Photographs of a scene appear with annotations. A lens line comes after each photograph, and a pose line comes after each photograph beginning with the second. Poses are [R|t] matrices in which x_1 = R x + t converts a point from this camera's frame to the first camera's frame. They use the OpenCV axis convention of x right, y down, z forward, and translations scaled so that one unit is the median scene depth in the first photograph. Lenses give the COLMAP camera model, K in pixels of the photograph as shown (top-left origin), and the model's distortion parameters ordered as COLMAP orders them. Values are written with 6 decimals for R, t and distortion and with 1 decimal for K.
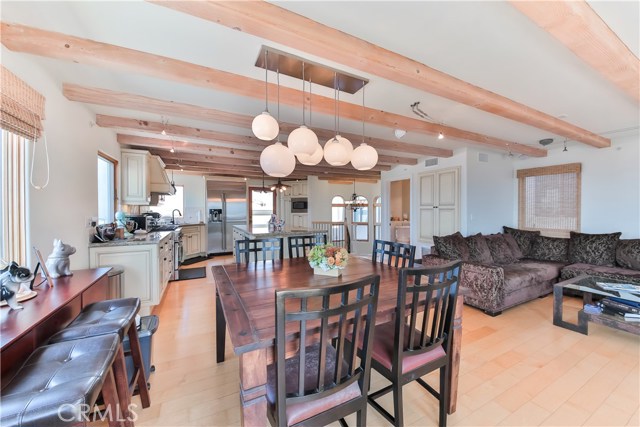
lens RADIAL K [[223.5, 0, 311.4], [0, 223.5, 211.8], [0, 0, 1]] dist [0.000325, -0.000003]
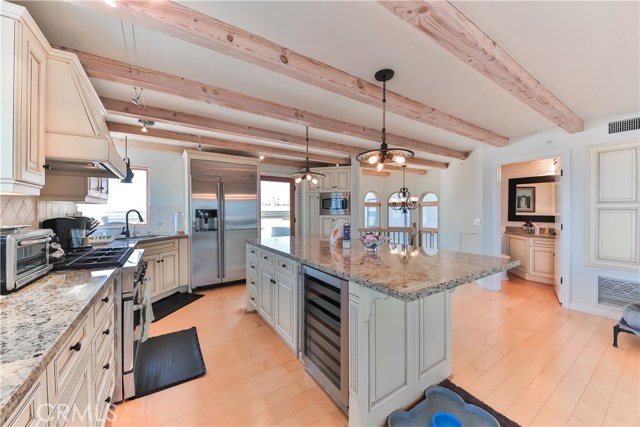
lens RADIAL K [[242.3, 0, 320.0], [0, 242.3, 213.5], [0, 0, 1]] dist [0.001790, -0.007406]
pose [[0.994861, -0.000587, 0.101252, -0.197171], [0.000215, 0.999993, 0.003682, -0.003765], [-0.101253, -0.003641, 0.994854, 0.343406]]
